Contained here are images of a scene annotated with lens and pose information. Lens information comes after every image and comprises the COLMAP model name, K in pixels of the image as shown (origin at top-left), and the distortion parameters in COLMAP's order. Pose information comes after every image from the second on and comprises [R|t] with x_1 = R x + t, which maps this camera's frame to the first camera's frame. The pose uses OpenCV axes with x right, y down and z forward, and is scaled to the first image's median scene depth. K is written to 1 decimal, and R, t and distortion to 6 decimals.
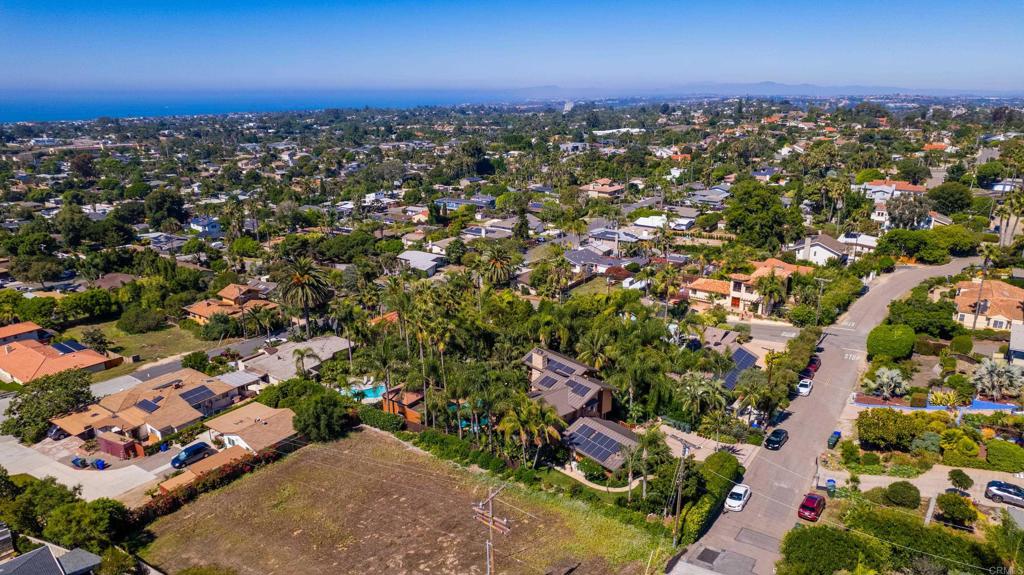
lens RADIAL K [[643.5, 0, 512.0], [0, 643.5, 287.5], [0, 0, 1]] dist [-0.070957, 0.065875]
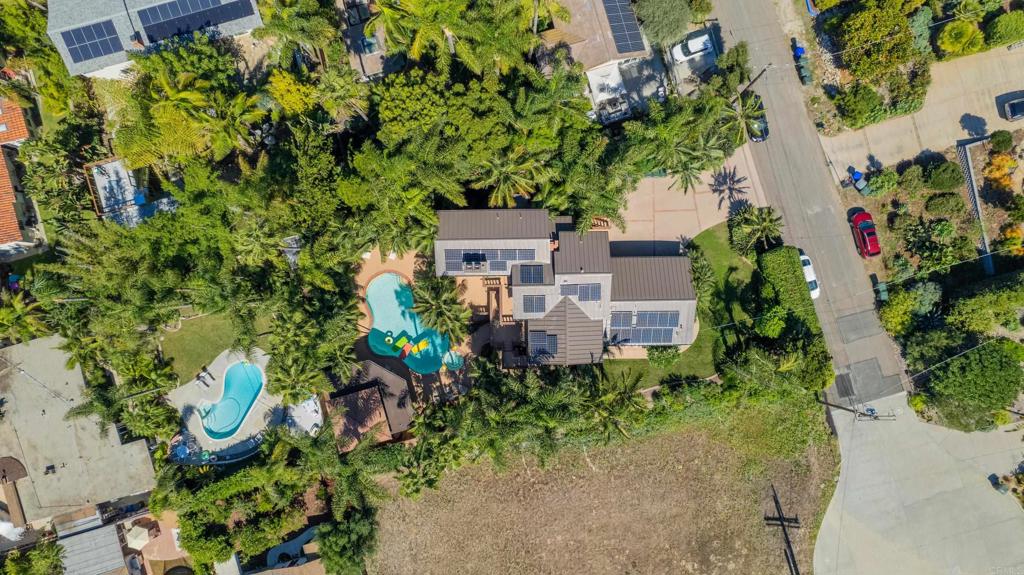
lens RADIAL K [[658.7, 0, 512.0], [0, 658.7, 287.5], [0, 0, 1]] dist [-0.076627, 0.074243]
pose [[0.637214, -0.770609, 0.010948, 0.027943], [0.225928, 0.200362, 0.953316, -0.330437], [-0.736828, -0.604993, 0.301776, 0.495793]]
